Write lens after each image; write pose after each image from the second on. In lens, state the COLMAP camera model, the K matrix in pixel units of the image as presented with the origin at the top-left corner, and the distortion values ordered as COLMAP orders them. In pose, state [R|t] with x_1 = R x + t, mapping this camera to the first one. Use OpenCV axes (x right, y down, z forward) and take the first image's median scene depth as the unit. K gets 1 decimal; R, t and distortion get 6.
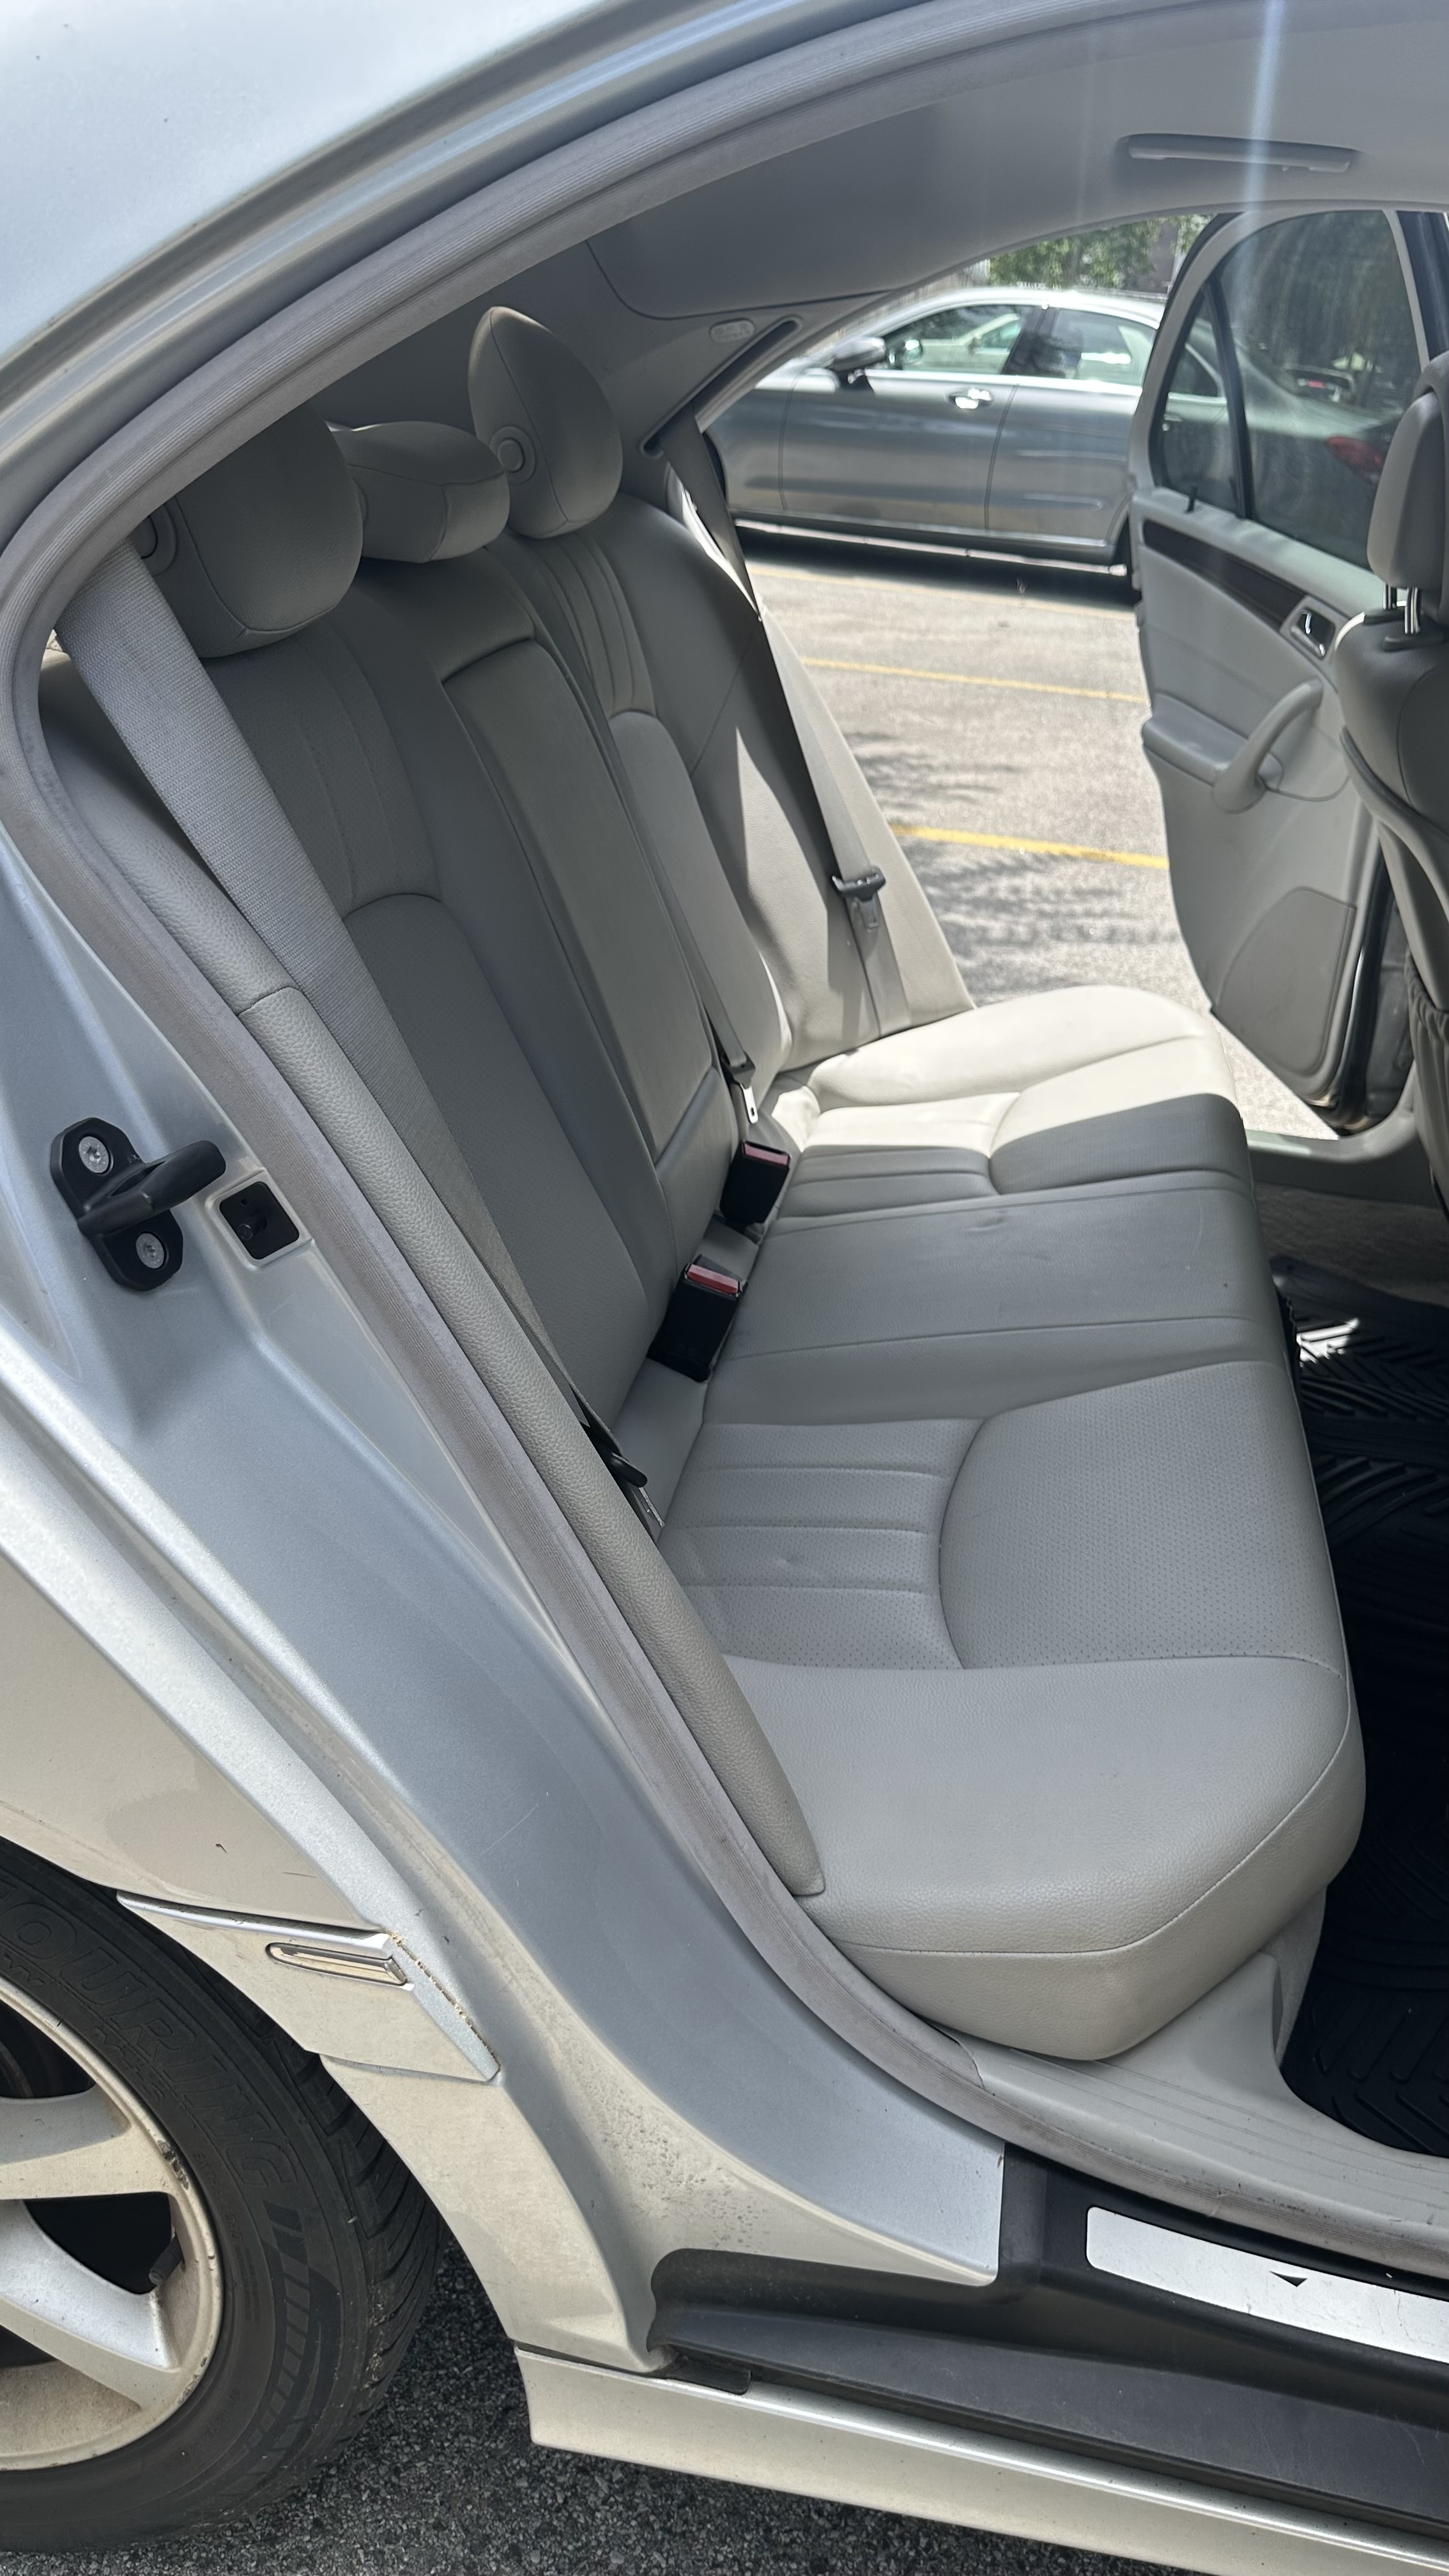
lens RADIAL K [[1849.8, 0, 722.0], [0, 1849.8, 1371.0], [0, 0, 1]] dist [0.063706, -0.130157]
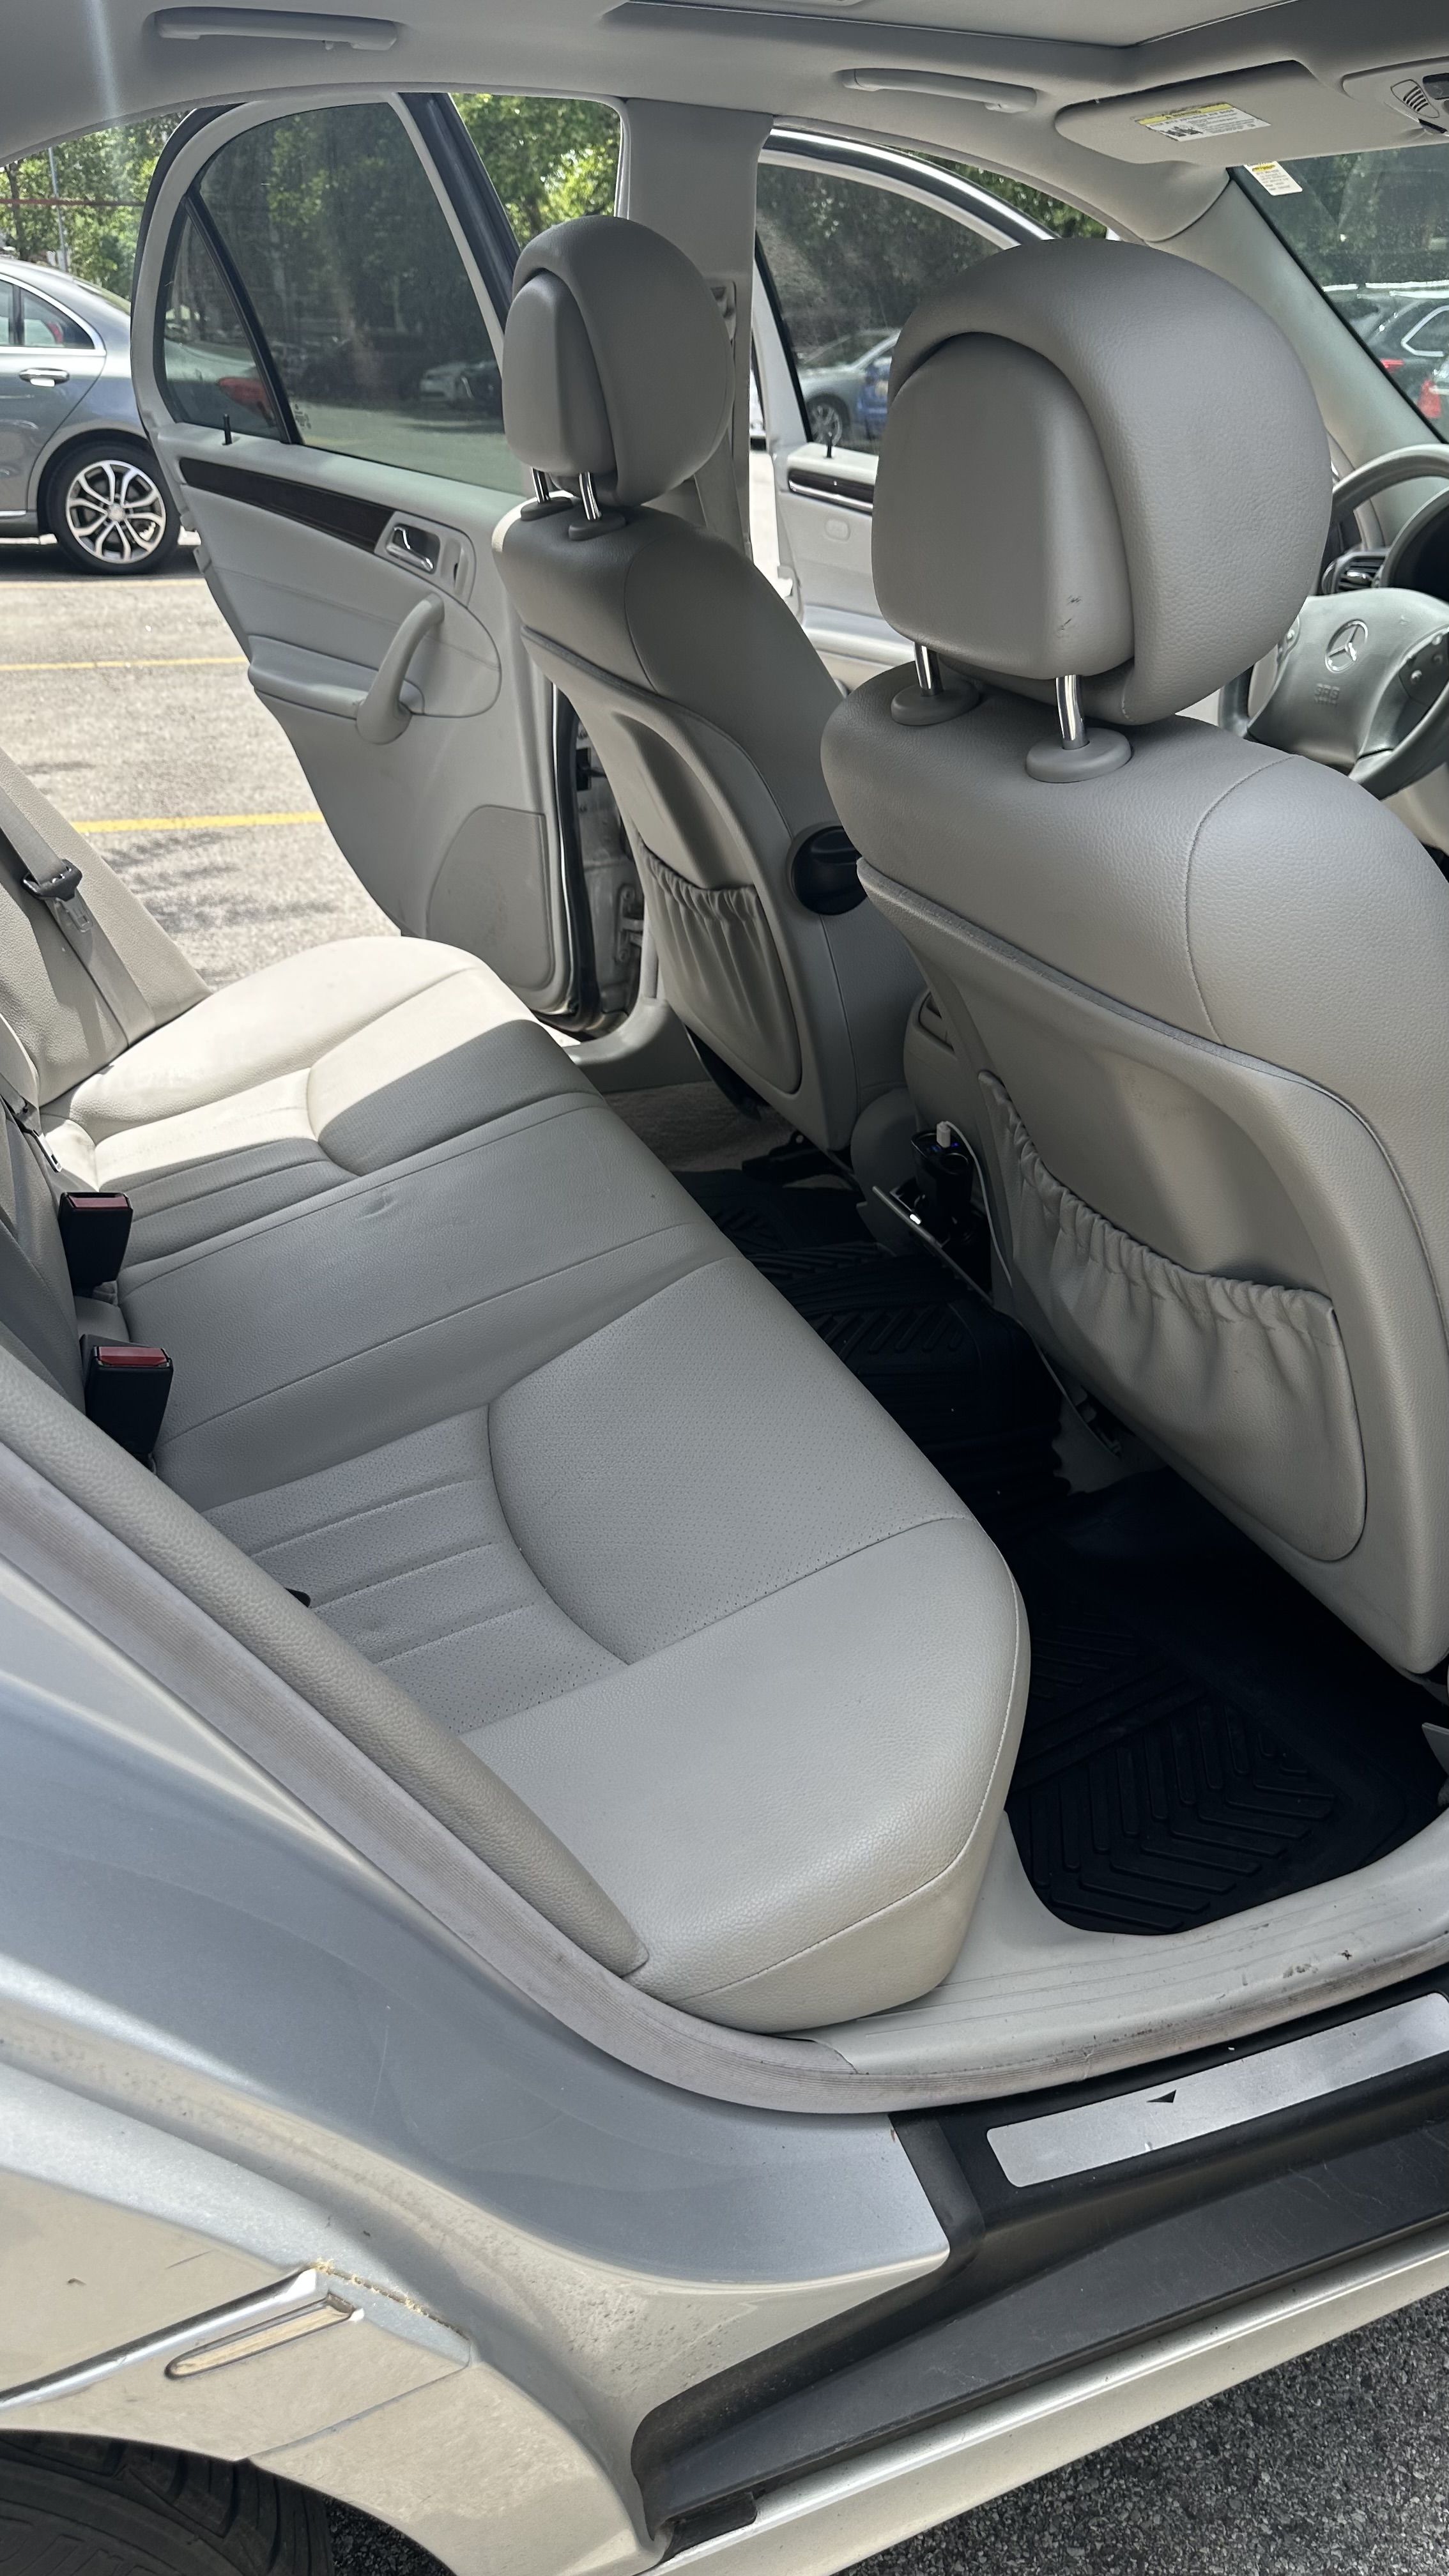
lens RADIAL K [[1825.8, 0, 733.1], [0, 1825.8, 1345.2], [0, 0, 1]] dist [0.053846, -0.100683]
pose [[0.837297, -0.307457, 0.452112, -0.123518], [0.303773, 0.949133, 0.082876, -0.031732], [-0.454595, 0.067948, 0.888103, 0.107462]]
